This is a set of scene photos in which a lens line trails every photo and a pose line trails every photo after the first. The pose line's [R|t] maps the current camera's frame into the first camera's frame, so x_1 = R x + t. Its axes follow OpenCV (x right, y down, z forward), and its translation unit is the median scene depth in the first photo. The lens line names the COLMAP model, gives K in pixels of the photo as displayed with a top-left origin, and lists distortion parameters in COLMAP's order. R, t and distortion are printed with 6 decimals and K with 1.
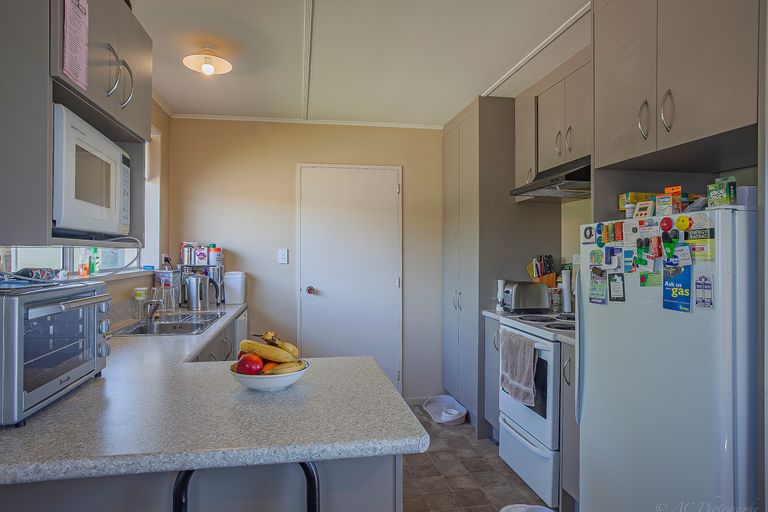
lens RADIAL K [[474.1, 0, 387.9], [0, 474.1, 253.8], [0, 0, 1]] dist [0.001367, 0.000274]
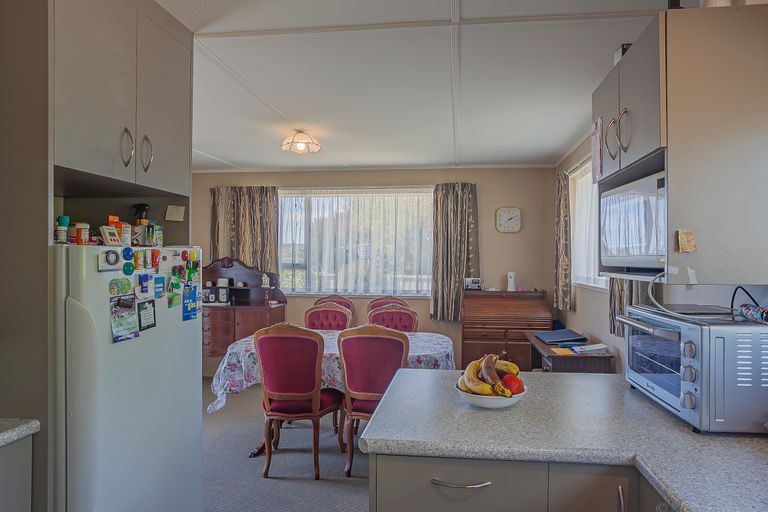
lens RADIAL K [[474.1, 0, 388.7], [0, 474.1, 257.1], [0, 0, 1]] dist [0.001367, 0.000274]
pose [[-0.952588, -0.007464, 0.304172, -0.295293], [-0.009094, 0.999951, -0.003941, -0.050732], [-0.304128, -0.006521, -0.952609, 1.787789]]
